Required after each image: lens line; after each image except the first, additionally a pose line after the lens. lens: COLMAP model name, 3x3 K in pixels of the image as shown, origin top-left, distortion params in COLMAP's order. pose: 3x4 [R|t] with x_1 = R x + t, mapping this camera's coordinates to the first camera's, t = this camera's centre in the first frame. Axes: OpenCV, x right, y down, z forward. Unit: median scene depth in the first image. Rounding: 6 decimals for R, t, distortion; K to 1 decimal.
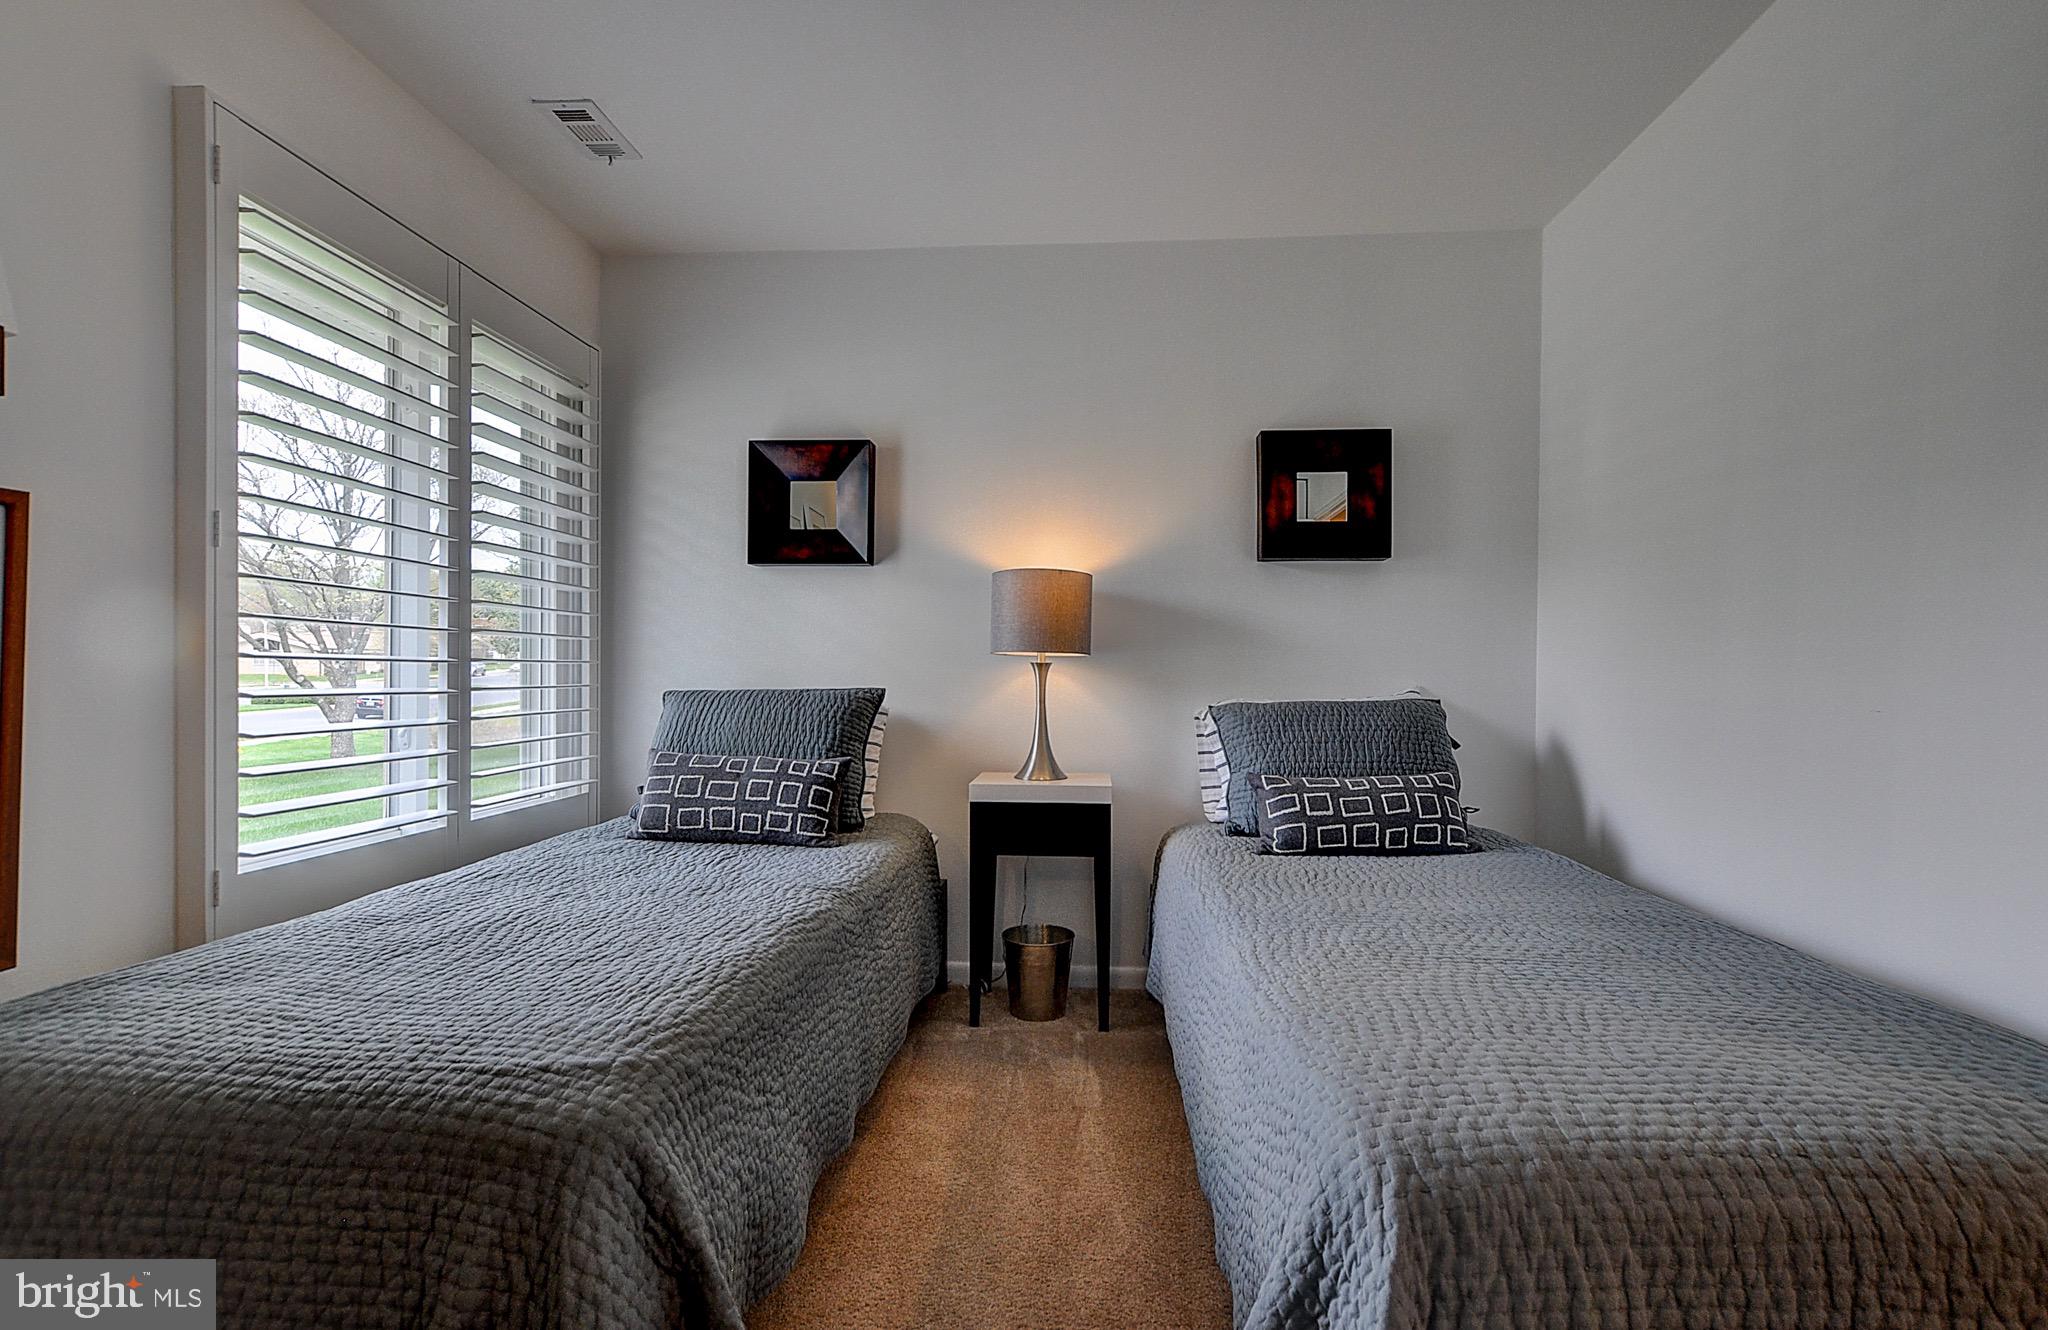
lens RADIAL K [[899.1, 0, 1022.5], [0, 899.1, 669.9], [0, 0, 1]] dist [-0.003876, 0.004445]
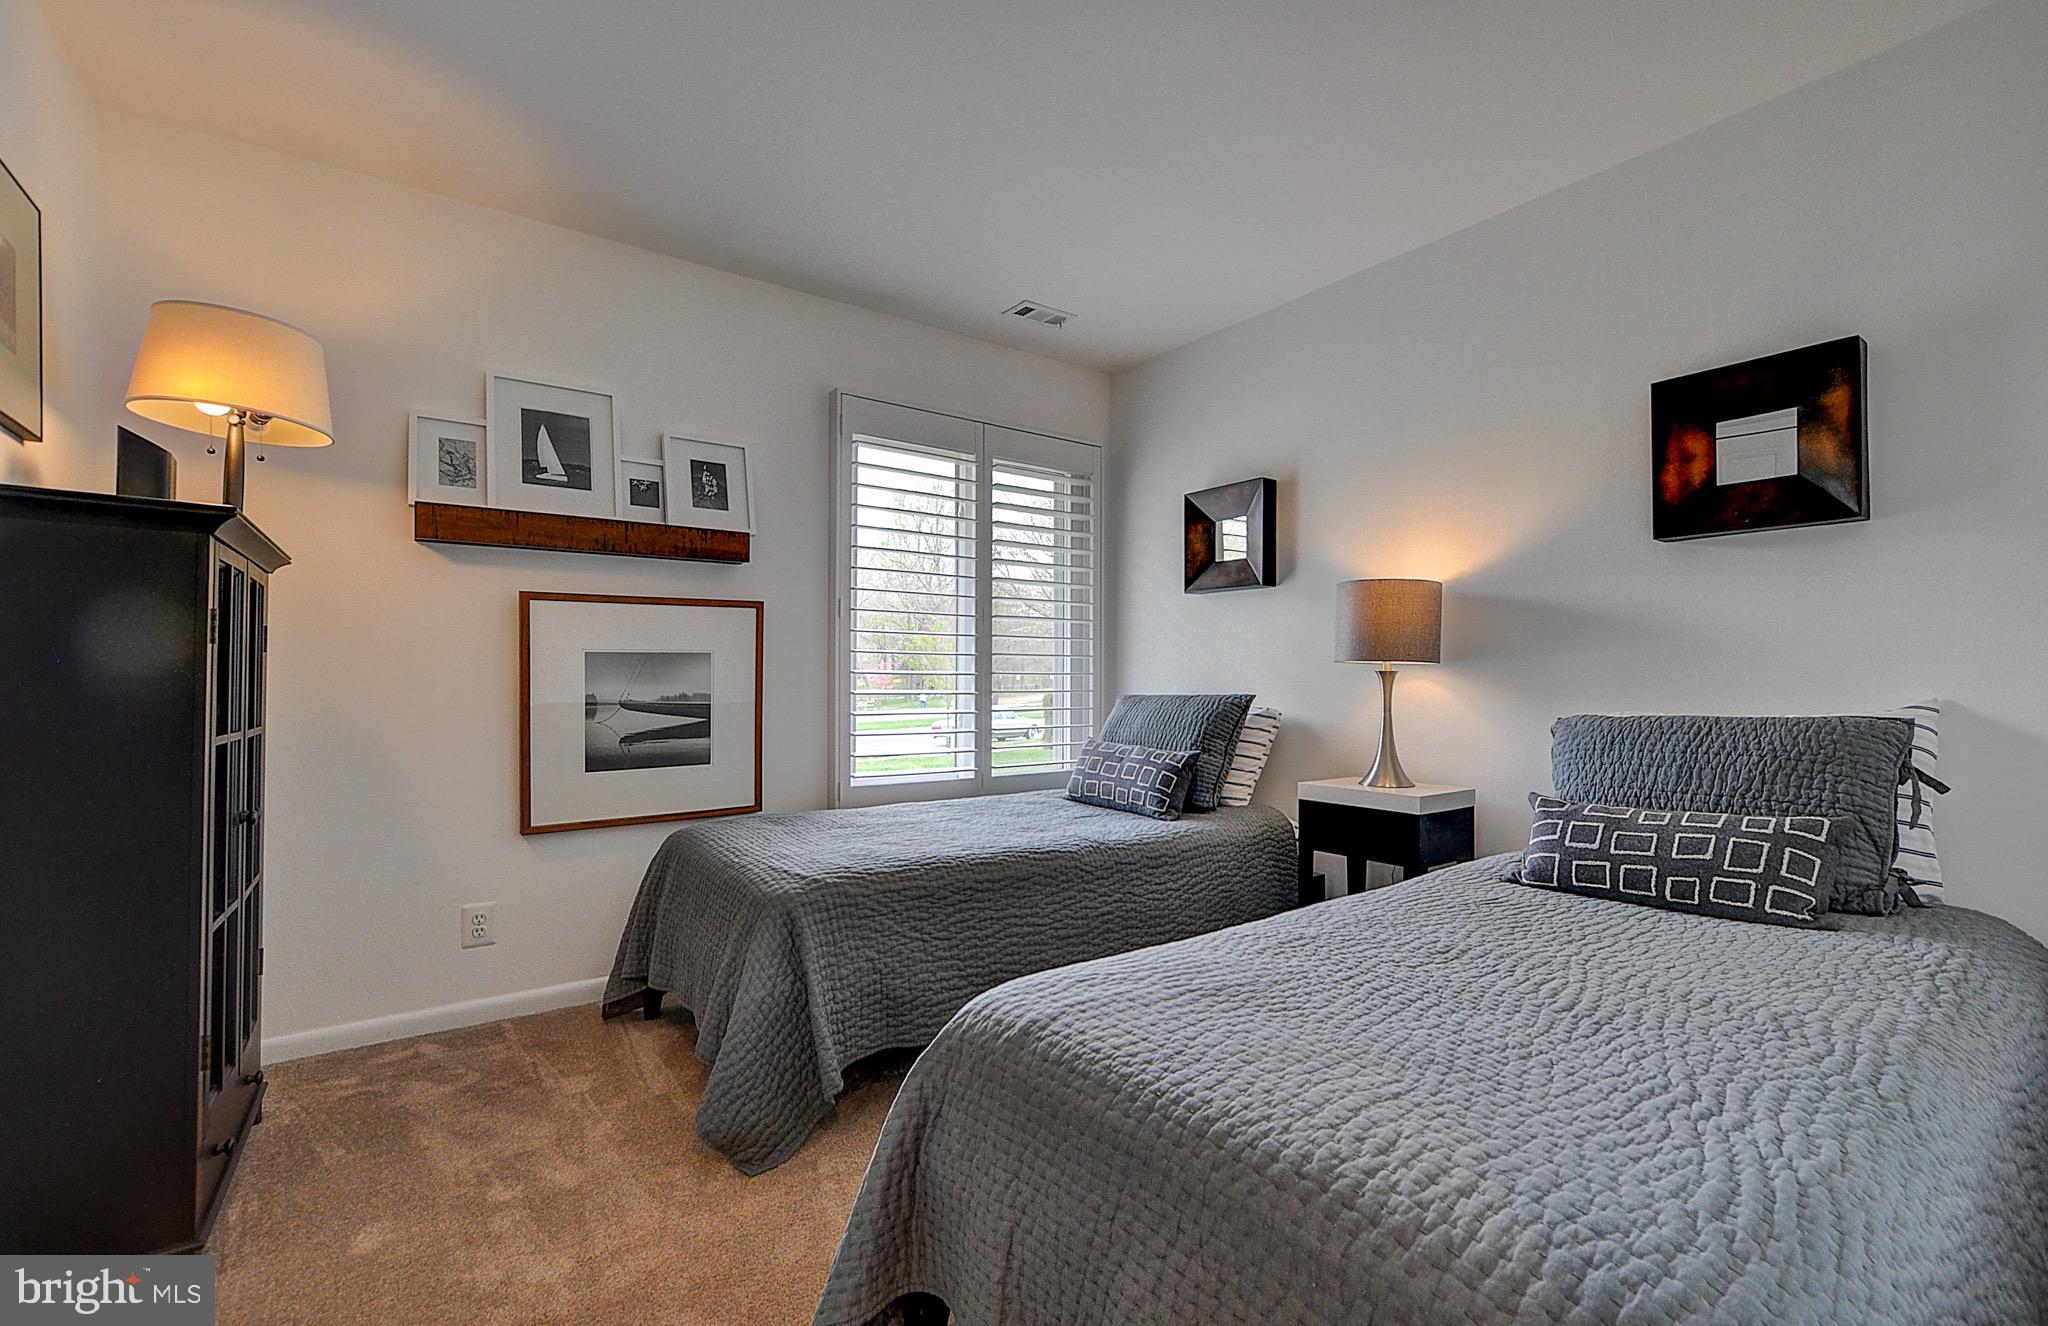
lens RADIAL K [[899.1, 0, 1018.0], [0, 899.1, 665.0], [0, 0, 1]] dist [-0.003876, 0.004445]
pose [[0.628704, -0.016725, -0.777465, 0.622540], [0.003648, 0.999821, -0.018559, 0.002800], [0.777636, 0.008832, 0.628653, 0.048145]]
